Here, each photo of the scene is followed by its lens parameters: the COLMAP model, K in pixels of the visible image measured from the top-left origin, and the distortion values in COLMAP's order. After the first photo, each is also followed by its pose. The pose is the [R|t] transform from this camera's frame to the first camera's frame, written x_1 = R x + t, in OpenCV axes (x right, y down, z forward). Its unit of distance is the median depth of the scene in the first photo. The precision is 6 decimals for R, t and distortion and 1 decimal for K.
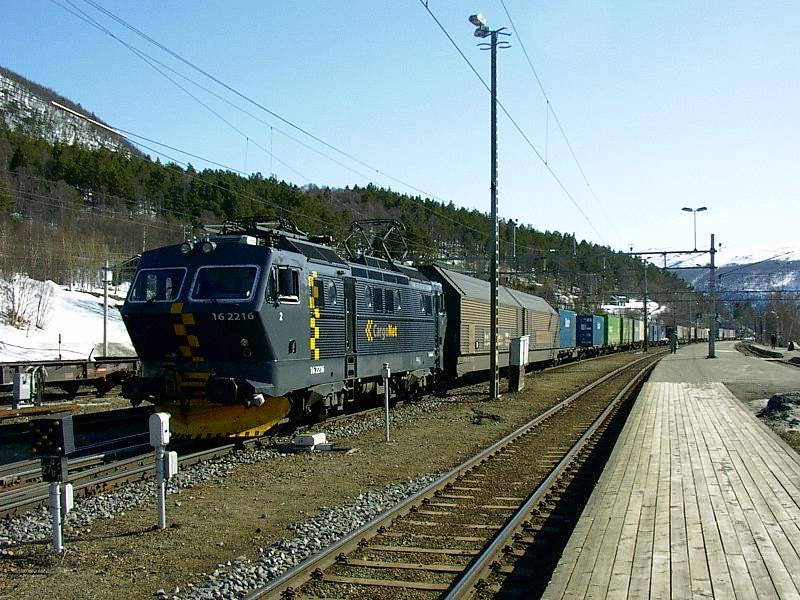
lens RADIAL K [[940.0, 0, 400.0], [0, 940.0, 300.0], [0, 0, 1]] dist [-0.135159, 0.003885]
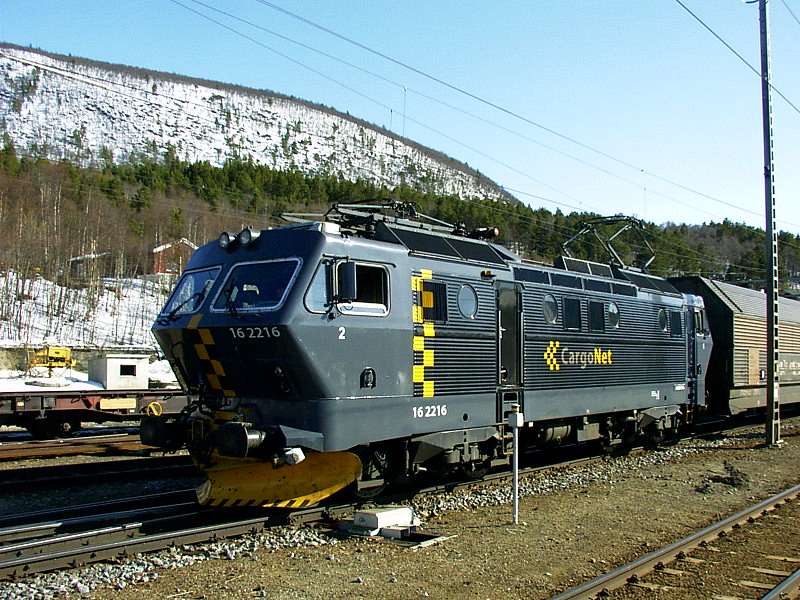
lens RADIAL K [[814.0, 0, 400.0], [0, 814.0, 300.0], [0, 0, 1]] dist [-0.140469, 0.006074]
pose [[0.909859, -0.016224, -0.414601, 0.114202], [0.001810, 0.999381, -0.035134, 0.010399], [0.414914, 0.031217, 0.909325, 0.353231]]
